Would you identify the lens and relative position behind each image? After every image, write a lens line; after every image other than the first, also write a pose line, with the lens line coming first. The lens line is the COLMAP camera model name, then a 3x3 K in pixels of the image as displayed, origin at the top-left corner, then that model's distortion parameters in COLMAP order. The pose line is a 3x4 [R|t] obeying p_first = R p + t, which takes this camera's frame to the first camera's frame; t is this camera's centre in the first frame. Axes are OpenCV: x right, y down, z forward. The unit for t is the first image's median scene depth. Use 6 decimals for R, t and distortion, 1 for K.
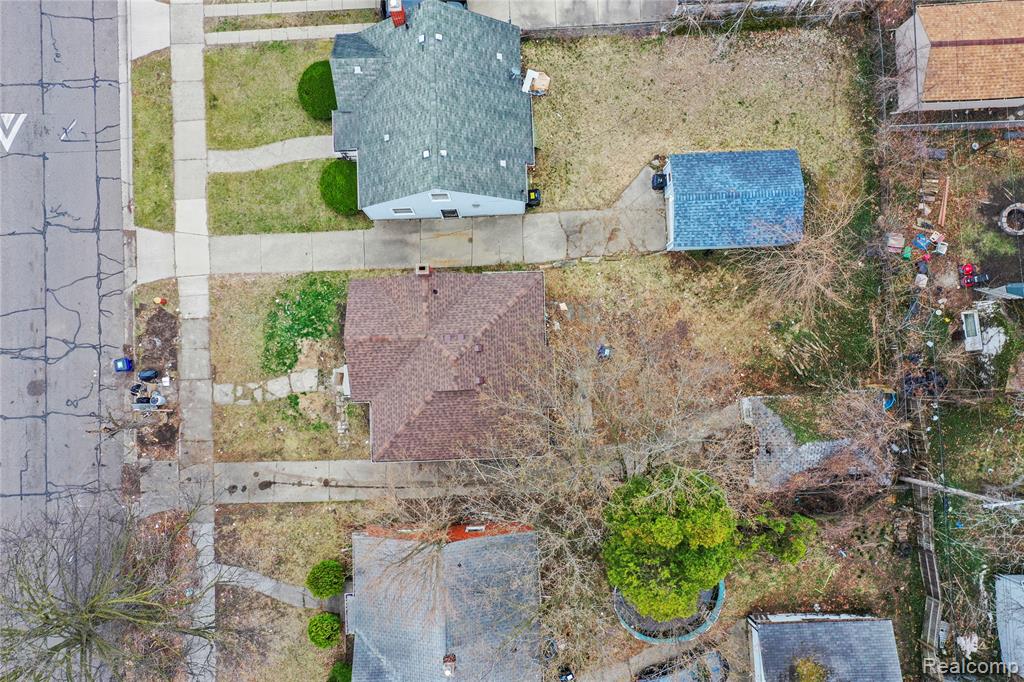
lens RADIAL K [[815.6, 0, 513.2], [0, 815.6, 342.2], [0, 0, 1]] dist [0.007164, 0.012059]
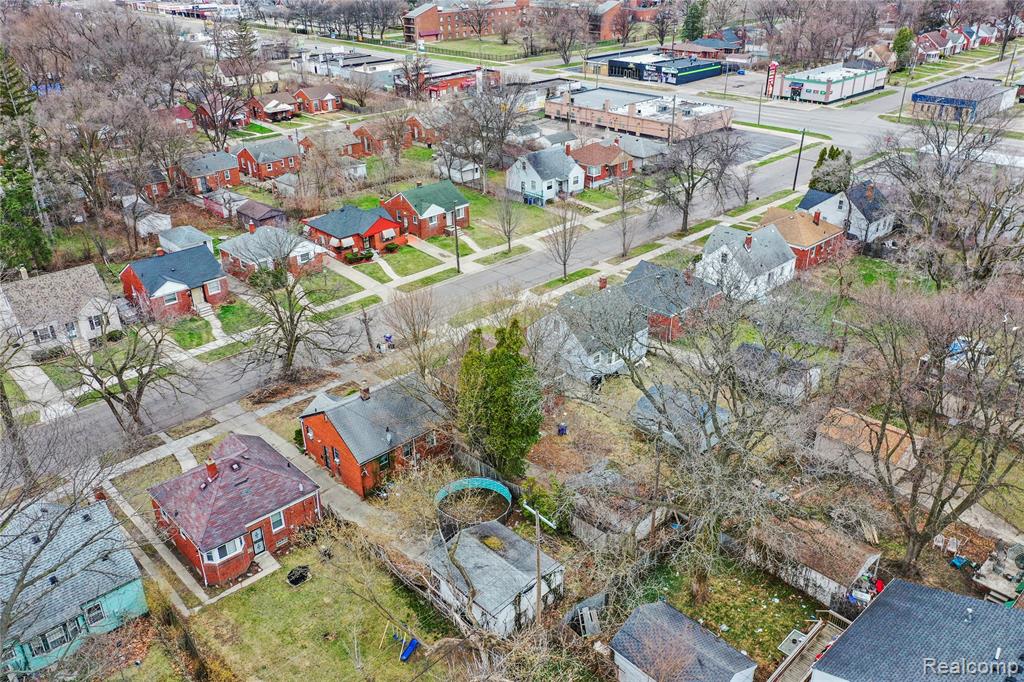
lens RADIAL K [[815.6, 0, 509.9], [0, 815.6, 341.4], [0, 0, 1]] dist [0.007164, 0.012059]
pose [[0.670303, 0.317743, -0.670622, 1.010804], [-0.740356, 0.348041, -0.575101, 0.927508], [0.050669, 0.881991, 0.468535, 0.117360]]
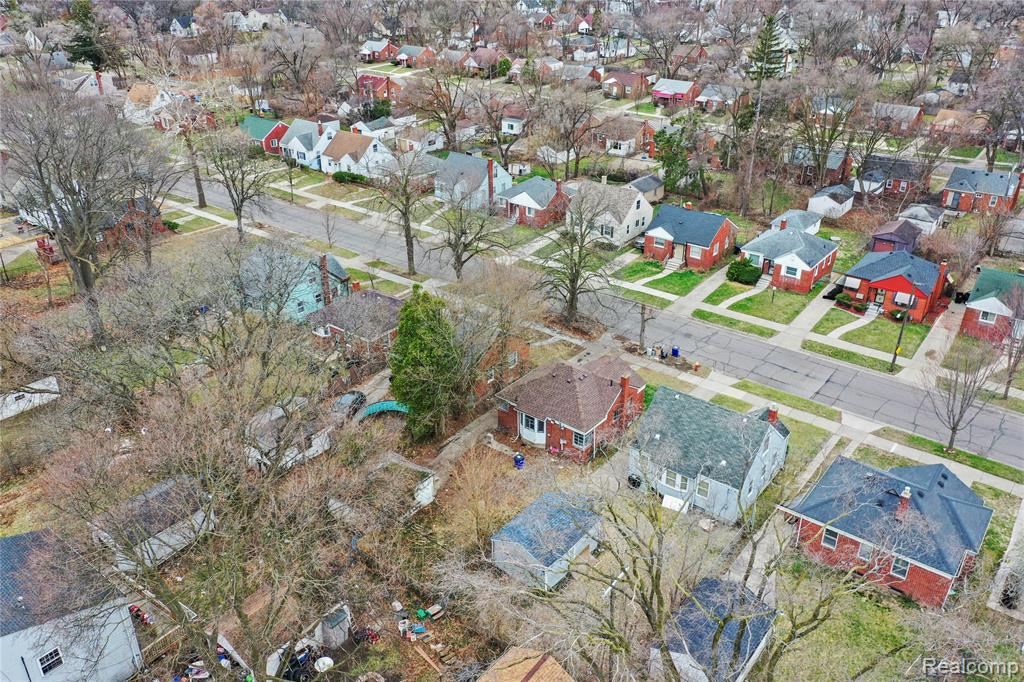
lens RADIAL K [[815.6, 0, 511.6], [0, 815.6, 338.7], [0, 0, 1]] dist [0.007164, 0.012059]
pose [[-0.641934, 0.353903, -0.680202, 1.043945], [-0.765598, -0.247009, 0.594009, -0.798136], [0.042205, 0.902075, 0.429511, 0.145346]]
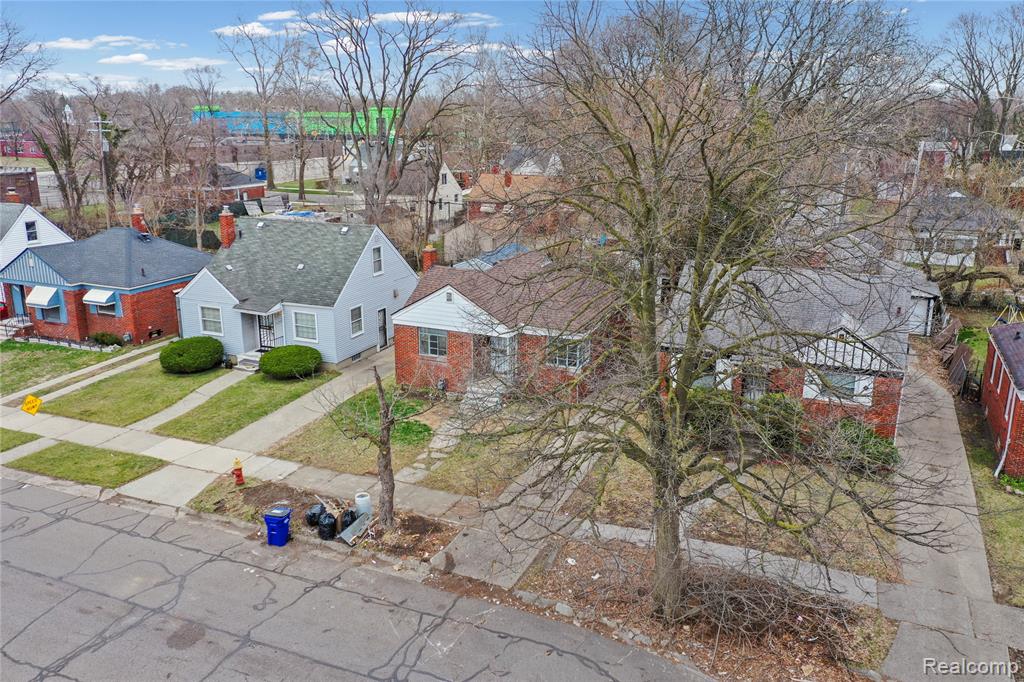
lens RADIAL K [[815.6, 0, 509.4], [0, 815.6, 343.9], [0, 0, 1]] dist [0.007164, 0.012059]
pose [[0.434163, -0.246805, 0.866366, -0.877967], [0.899768, 0.165591, -0.403729, 0.391489], [-0.043821, 0.954813, 0.293960, 0.697298]]
